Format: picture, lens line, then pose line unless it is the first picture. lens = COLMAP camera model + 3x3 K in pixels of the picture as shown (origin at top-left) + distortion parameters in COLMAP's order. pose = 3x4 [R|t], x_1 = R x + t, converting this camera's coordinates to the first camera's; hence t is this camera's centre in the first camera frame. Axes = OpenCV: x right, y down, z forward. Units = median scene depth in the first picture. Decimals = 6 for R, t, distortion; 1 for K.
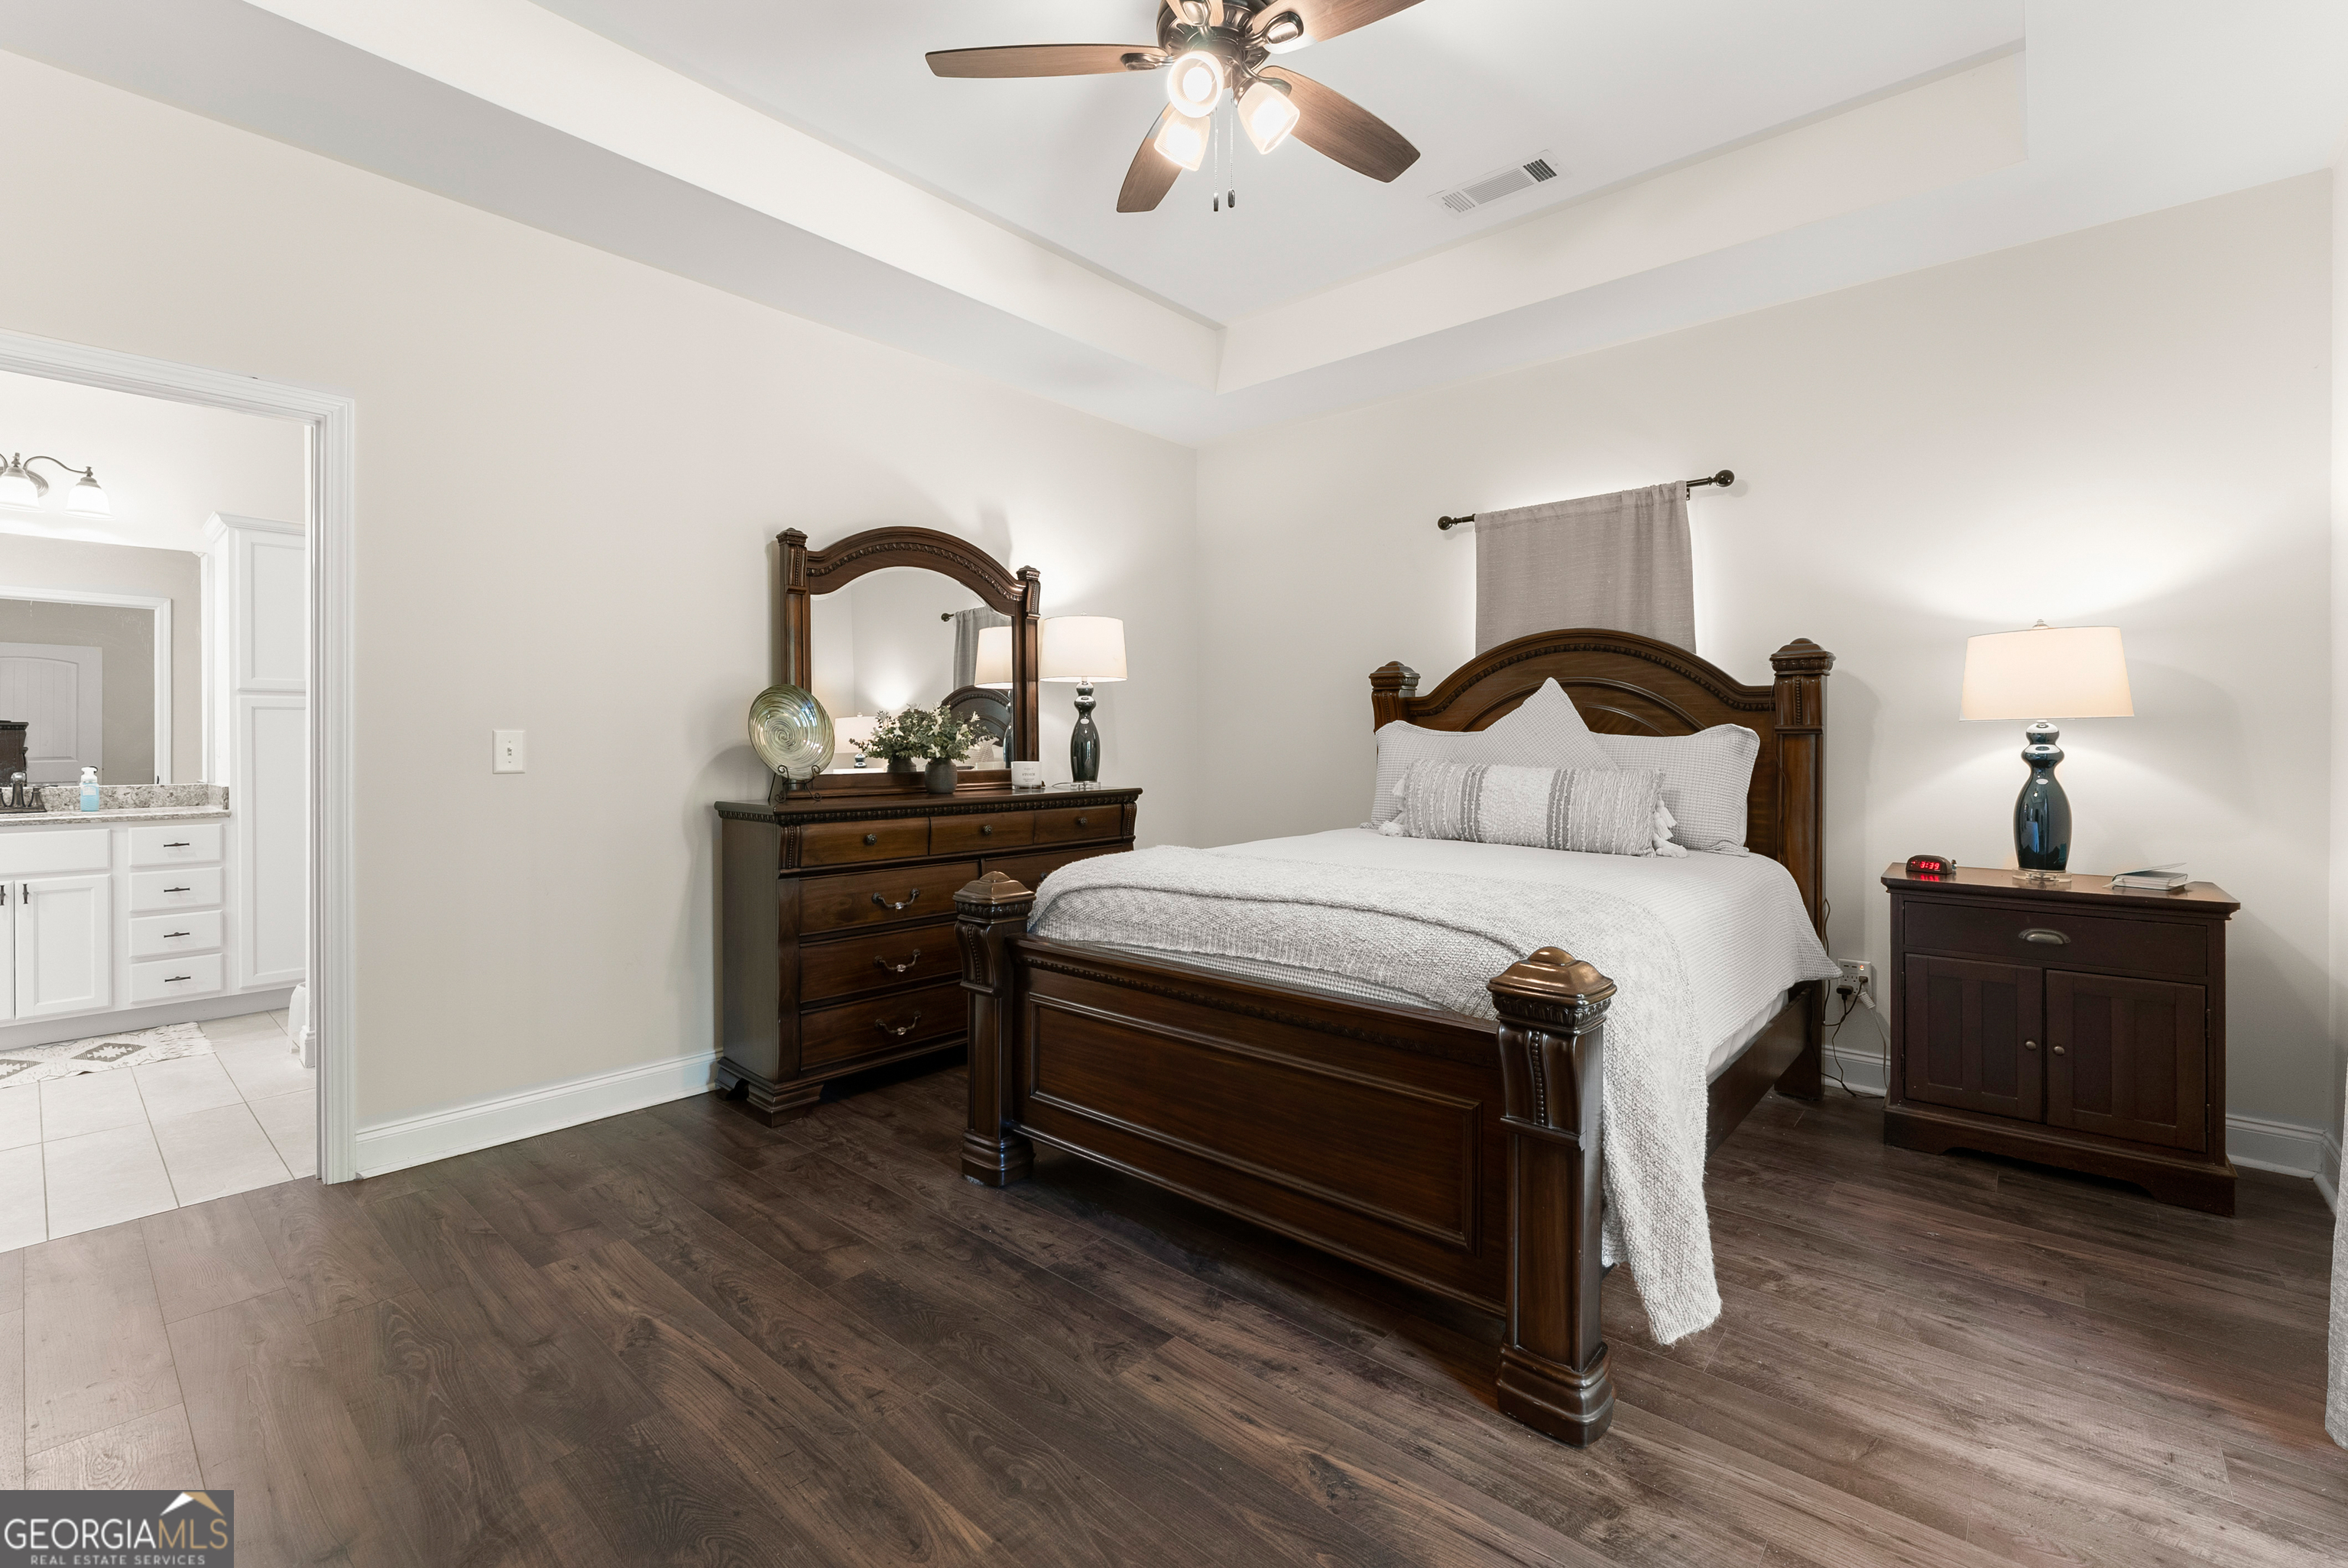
lens RADIAL K [[1015.9, 0, 1156.3], [0, 1015.9, 732.9], [0, 0, 1]] dist [-0.001777, 0.001136]
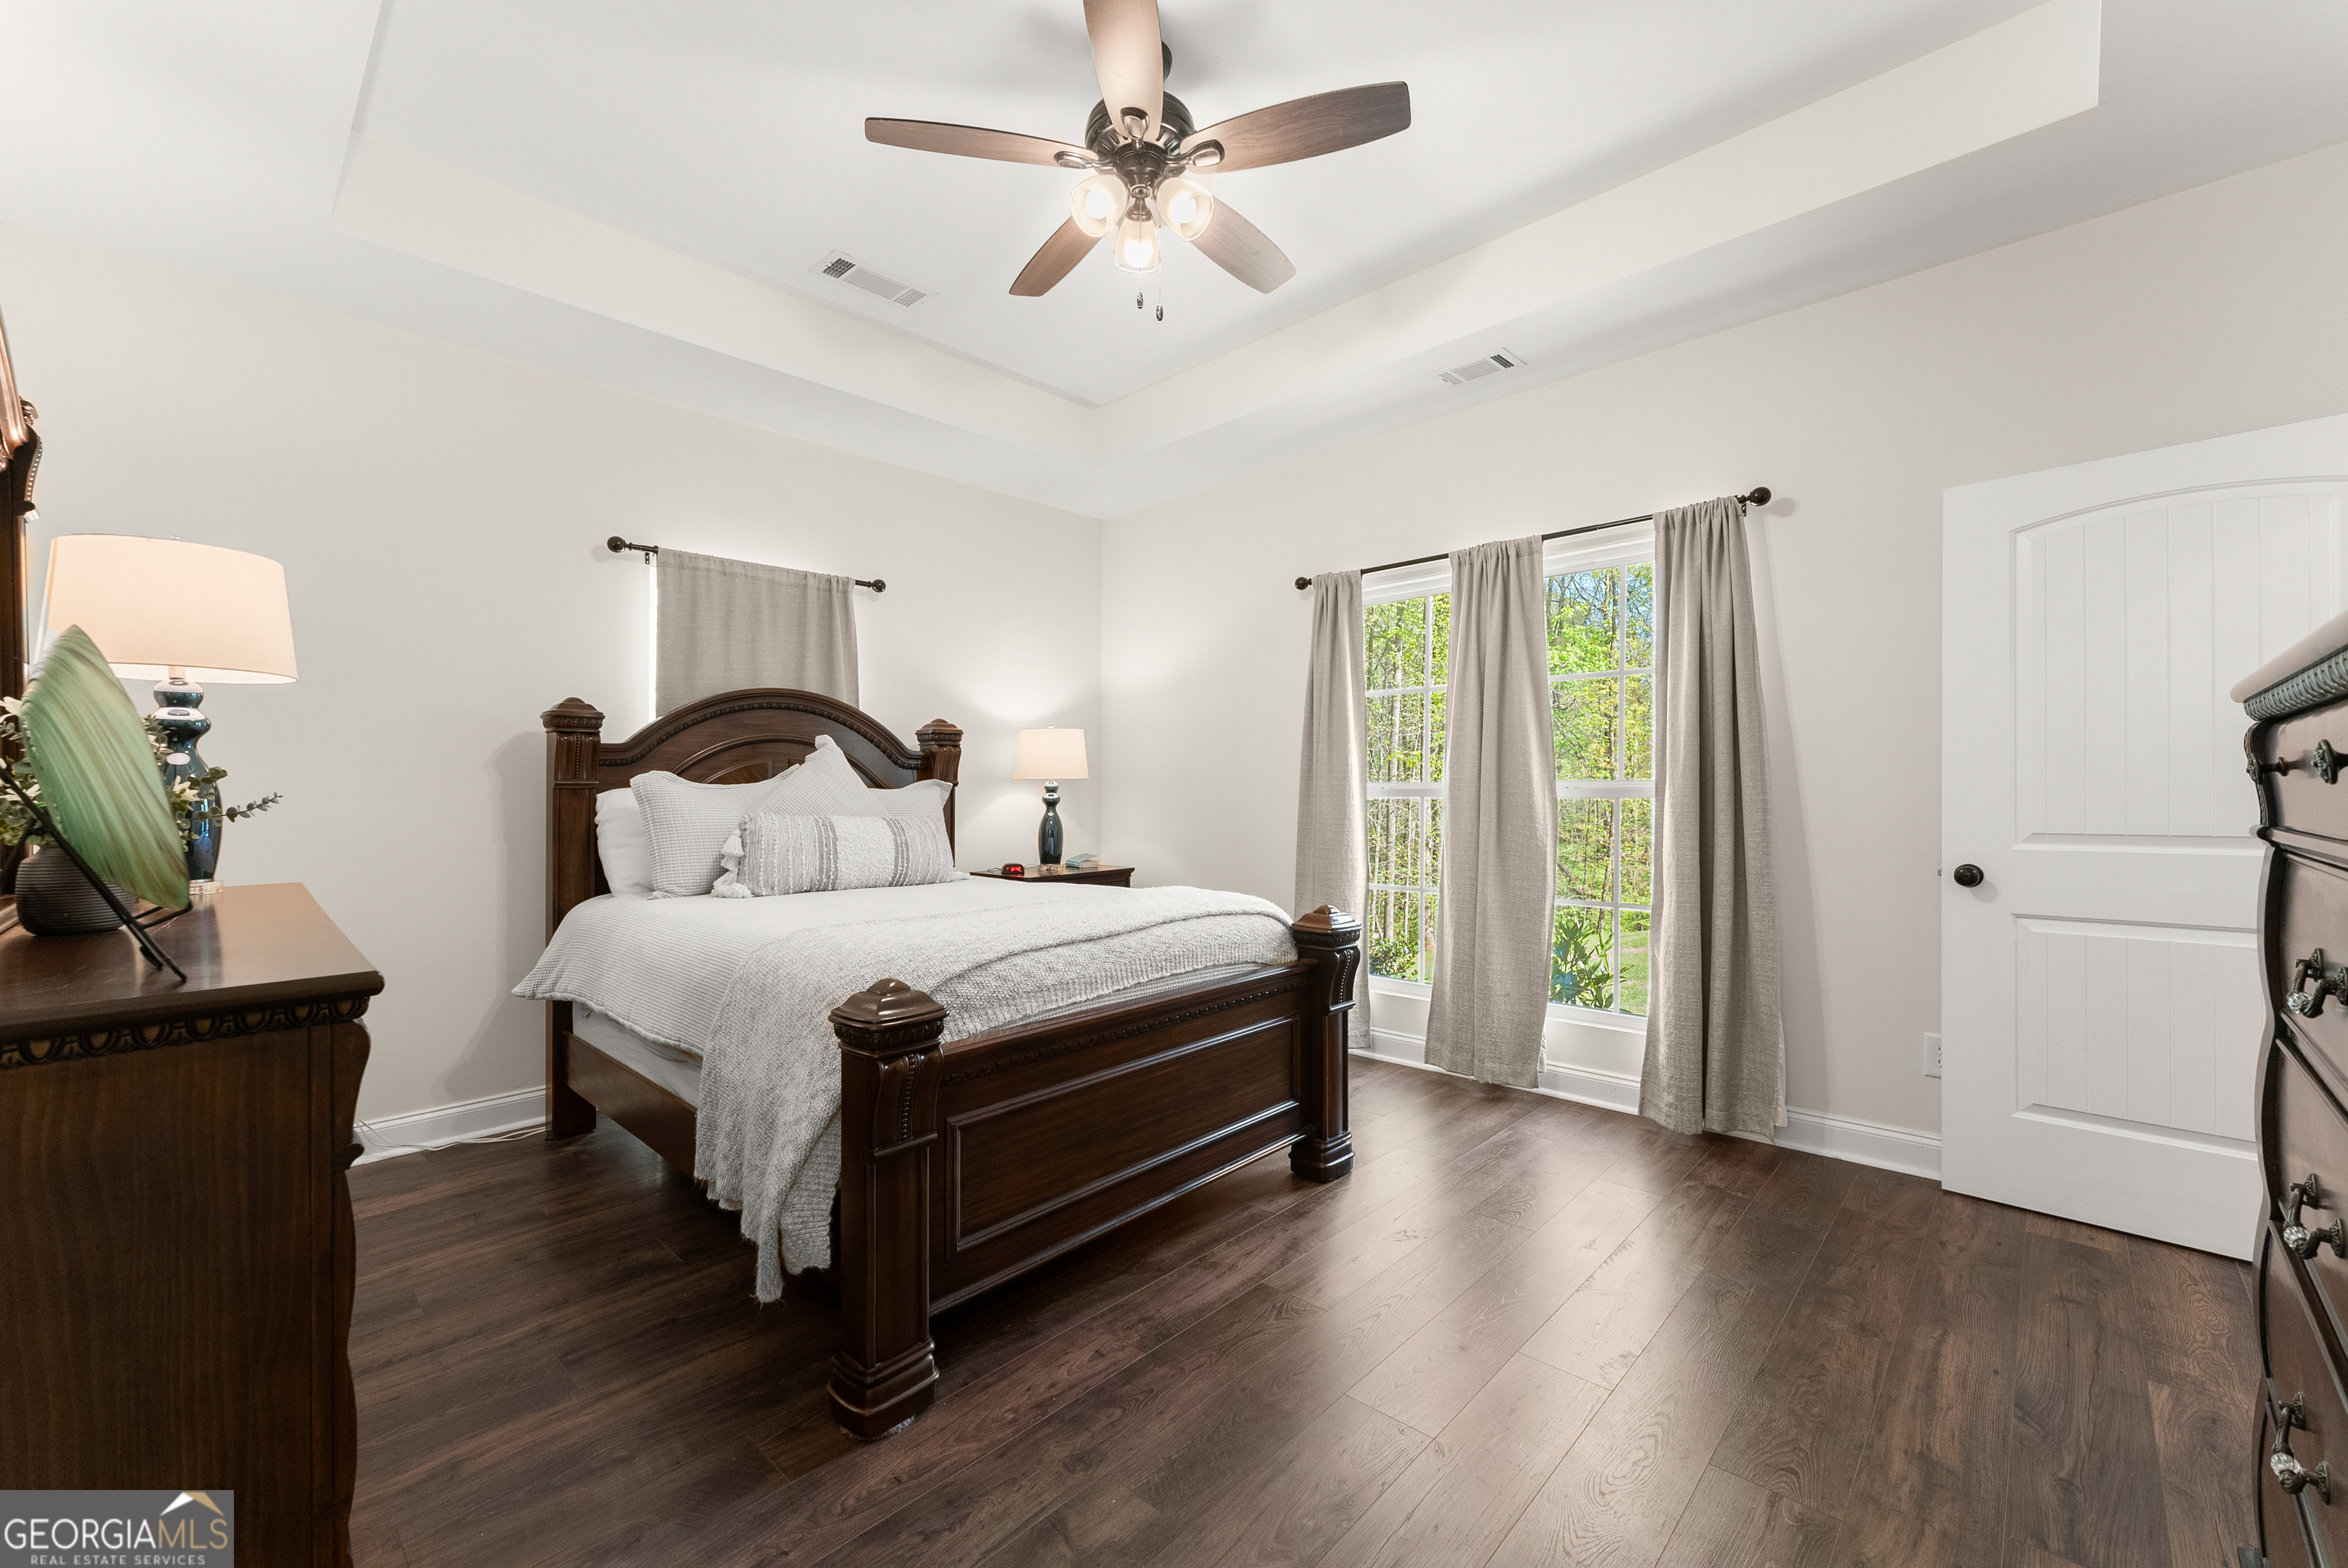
lens RADIAL K [[957.6, 0, 1172.7], [0, 957.6, 792.2], [0, 0, 1]] dist [-0.003610, -0.000969]
pose [[0.019298, -0.002660, 0.999810, -0.777415], [0.002135, 0.999994, 0.002619, 0.006177], [-0.999811, 0.002085, 0.019304, 0.752417]]
